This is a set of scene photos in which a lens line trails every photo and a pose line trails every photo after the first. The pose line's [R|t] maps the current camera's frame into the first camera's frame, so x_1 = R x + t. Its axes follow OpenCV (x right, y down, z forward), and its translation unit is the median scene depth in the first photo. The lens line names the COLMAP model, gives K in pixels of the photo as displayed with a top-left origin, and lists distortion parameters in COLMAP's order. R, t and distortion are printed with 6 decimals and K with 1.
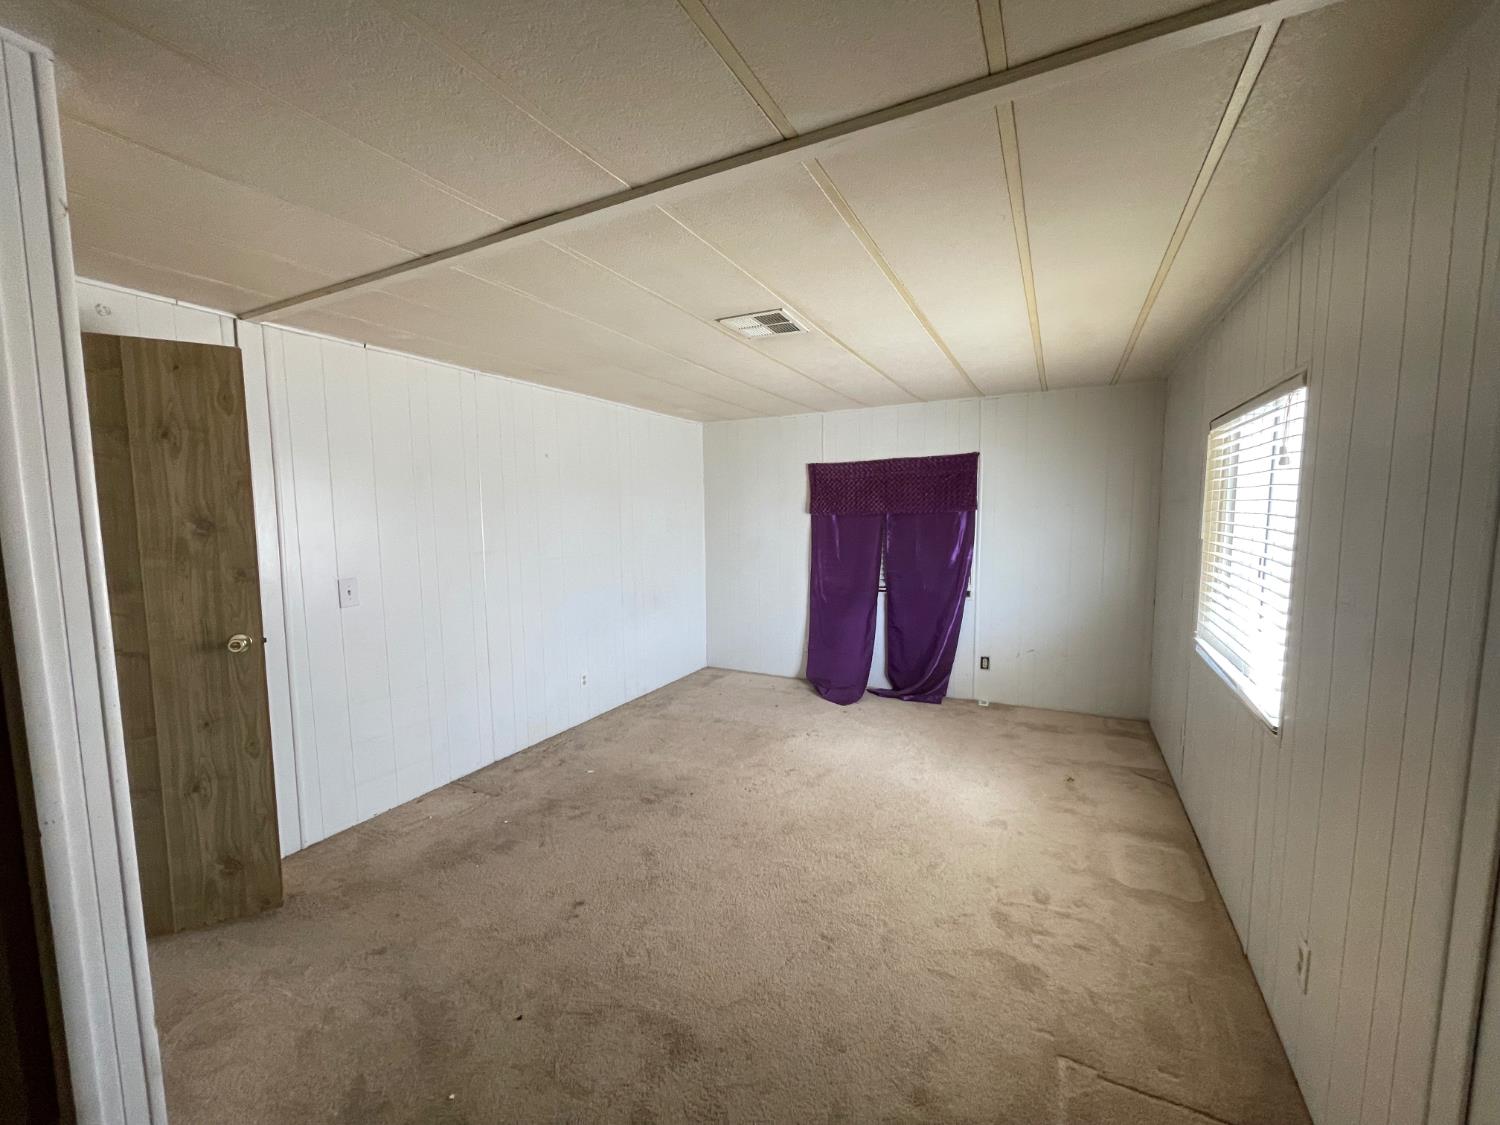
lens RADIAL K [[601.5, 0, 750.3], [0, 601.5, 564.3], [0, 0, 1]] dist [-0.002087, -0.000038]
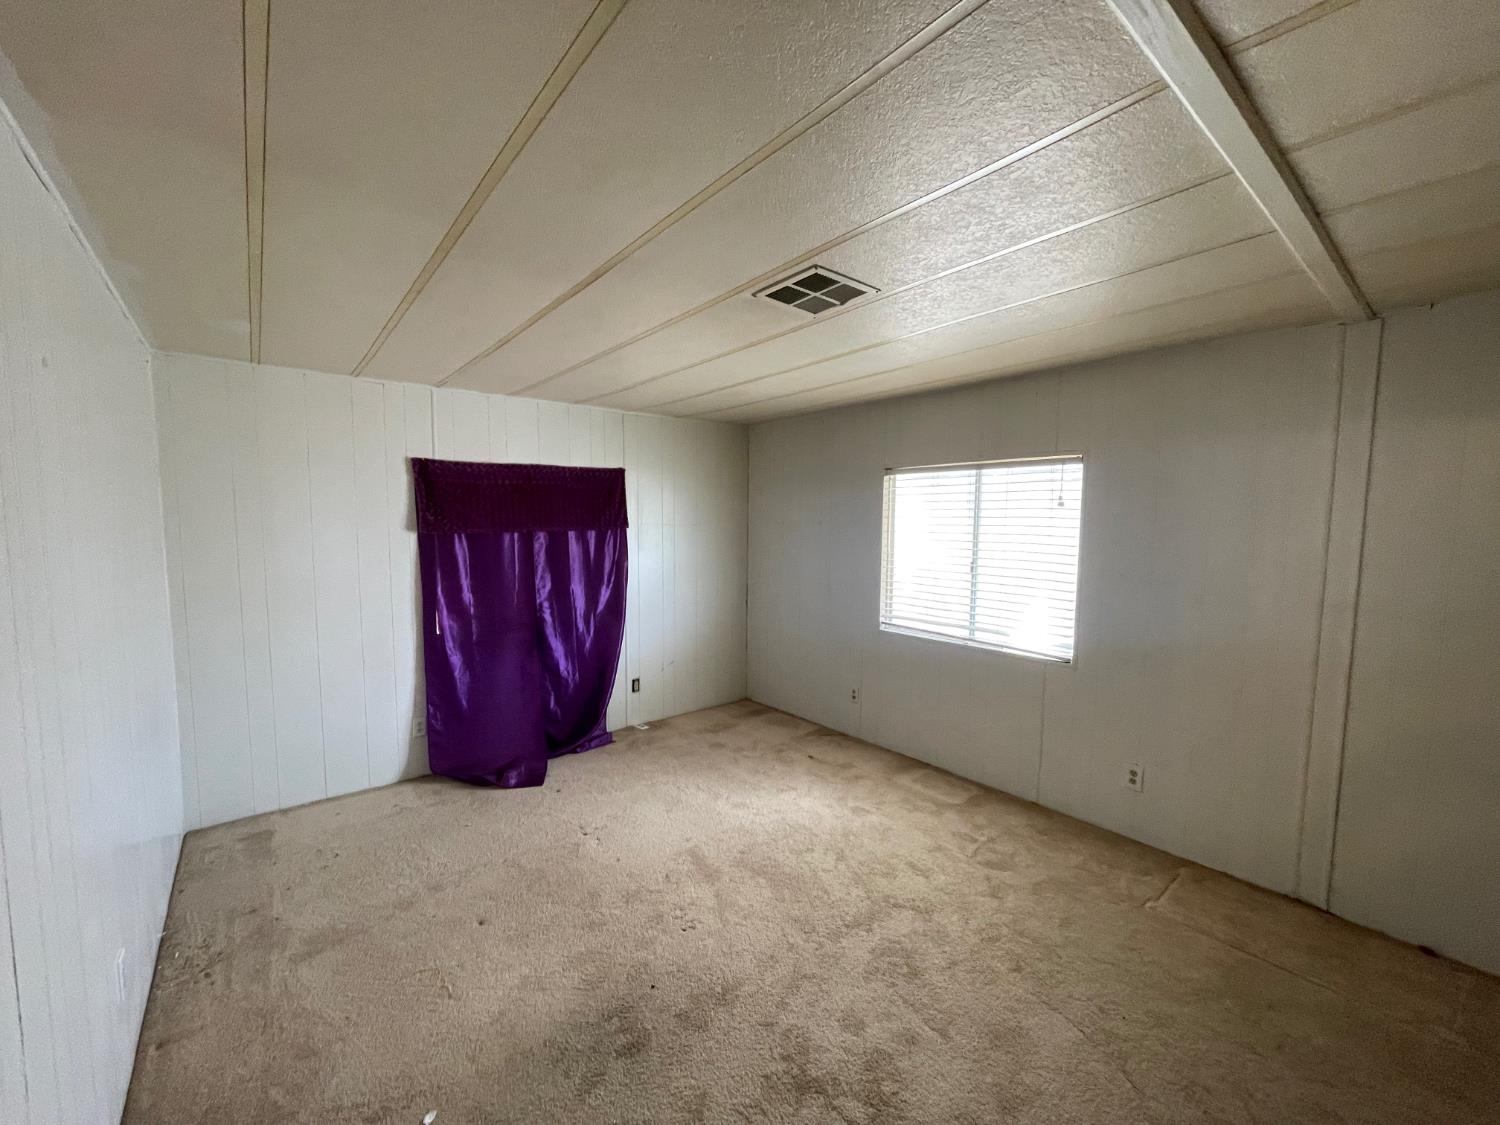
lens RADIAL K [[601.5, 0, 742.4], [0, 601.5, 565.1], [0, 0, 1]] dist [-0.002087, -0.000038]
pose [[0.414353, -0.058145, 0.908257, -0.441381], [0.074645, 0.996766, 0.029757, -0.048887], [-0.907050, 0.055467, 0.417354, 0.464952]]
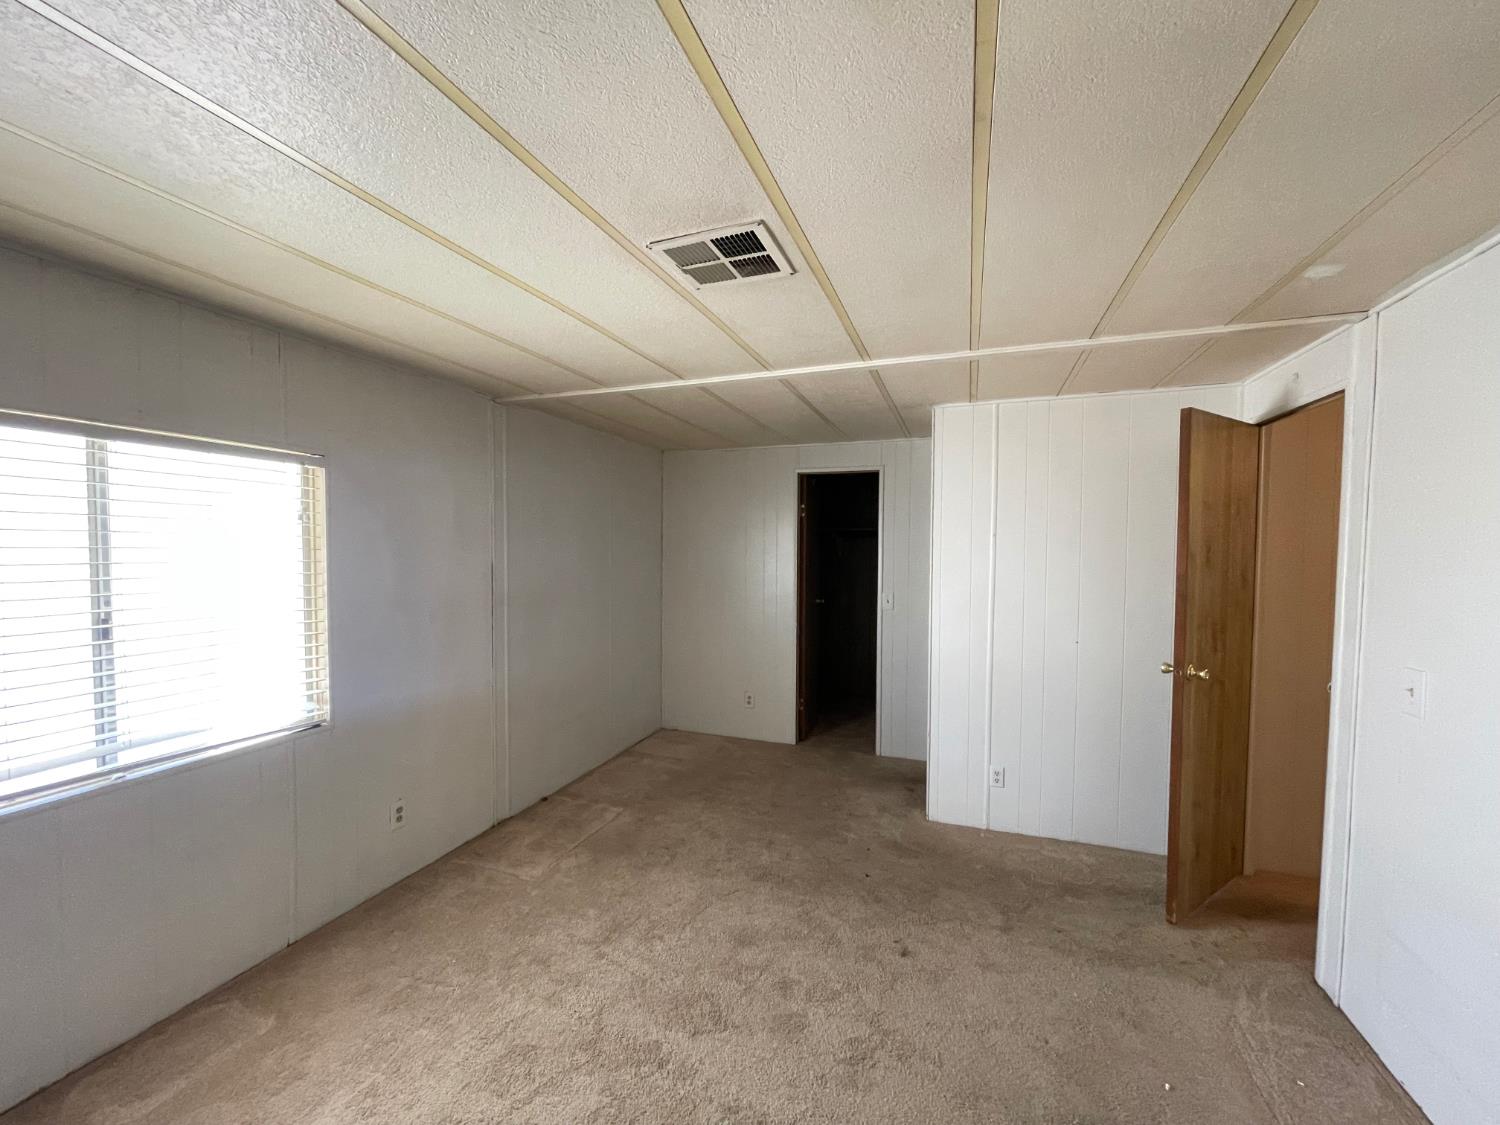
lens RADIAL K [[601.5, 0, 743.2], [0, 601.5, 568.7], [0, 0, 1]] dist [-0.002087, -0.000038]
pose [[-0.994149, -0.000238, -0.108020, 0.041838], [-0.014918, 0.990718, 0.135115, -0.103449], [0.106986, 0.135936, -0.984924, 0.978138]]
